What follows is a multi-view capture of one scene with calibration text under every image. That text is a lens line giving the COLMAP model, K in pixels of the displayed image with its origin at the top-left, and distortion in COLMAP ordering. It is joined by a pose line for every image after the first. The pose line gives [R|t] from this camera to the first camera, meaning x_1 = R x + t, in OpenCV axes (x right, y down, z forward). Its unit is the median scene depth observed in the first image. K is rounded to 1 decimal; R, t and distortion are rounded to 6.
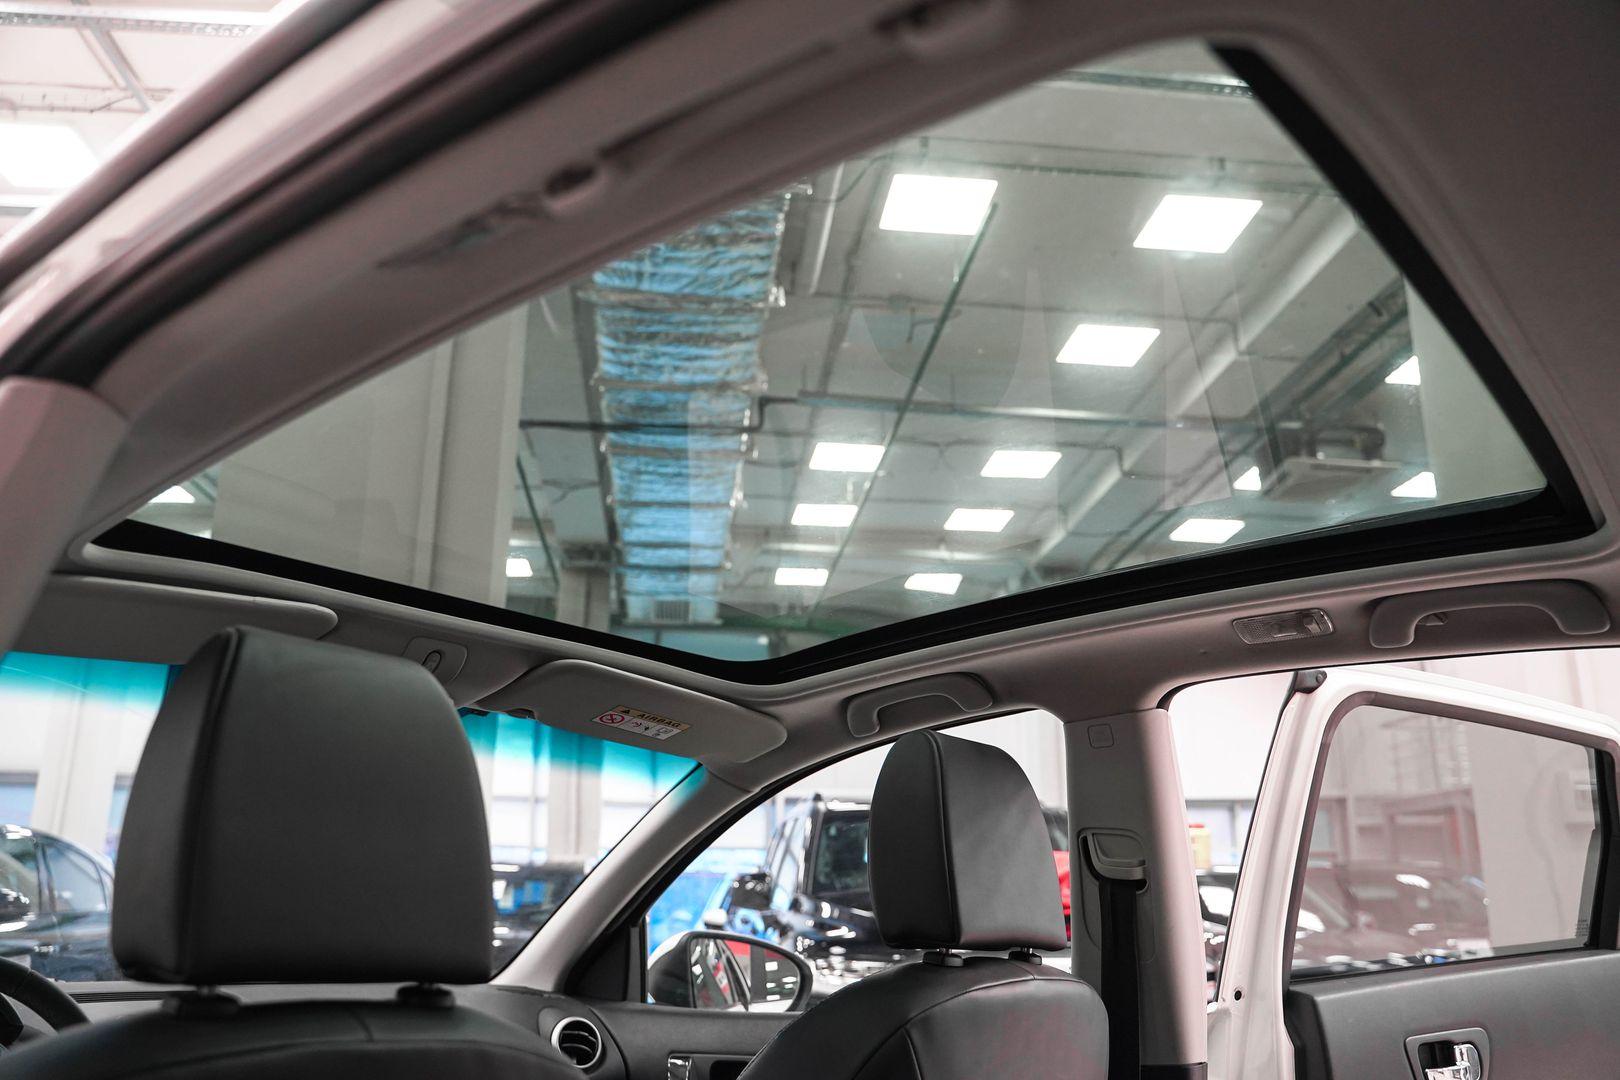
lens RADIAL K [[1315.4, 0, 810.0], [0, 1315.4, 540.0], [0, 0, 1]] dist [-0.122580, 0.097422]
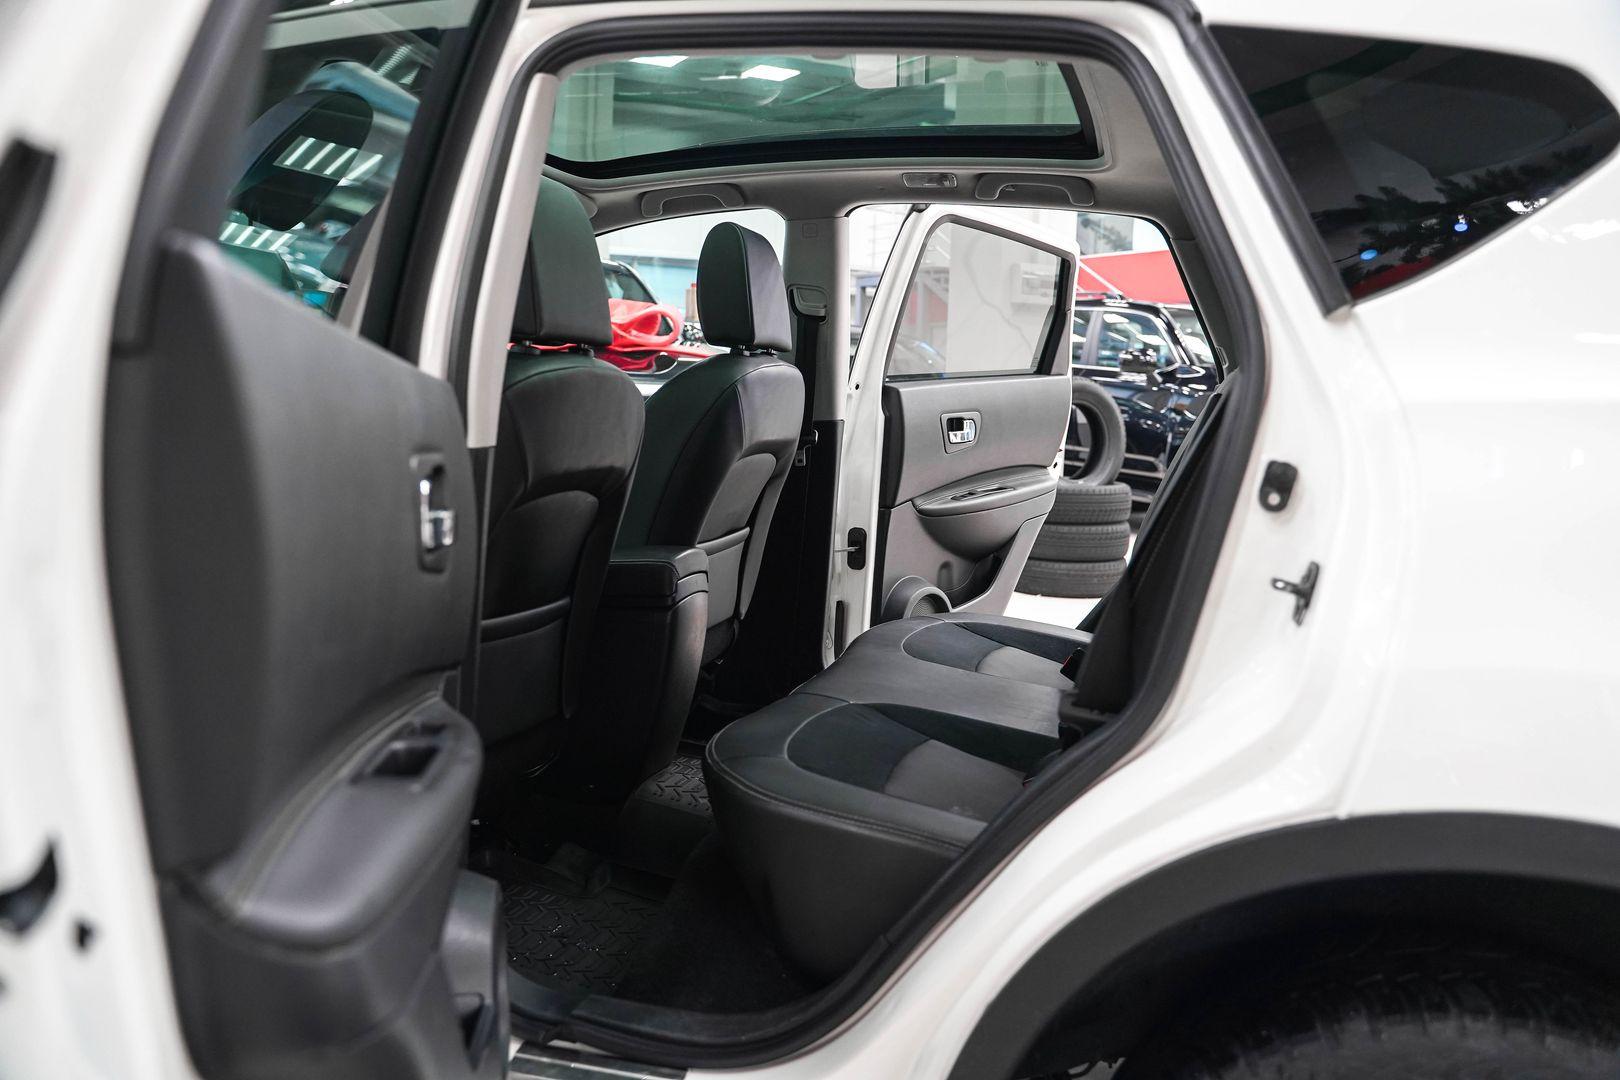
lens RADIAL K [[1315.4, 0, 810.0], [0, 1315.4, 540.0], [0, 0, 1]] dist [-0.122580, 0.097422]
pose [[0.923360, -0.023259, 0.383230, -0.409335], [-0.133364, 0.916578, 0.376959, -0.112292], [-0.360028, -0.399178, 0.843230, -0.546171]]
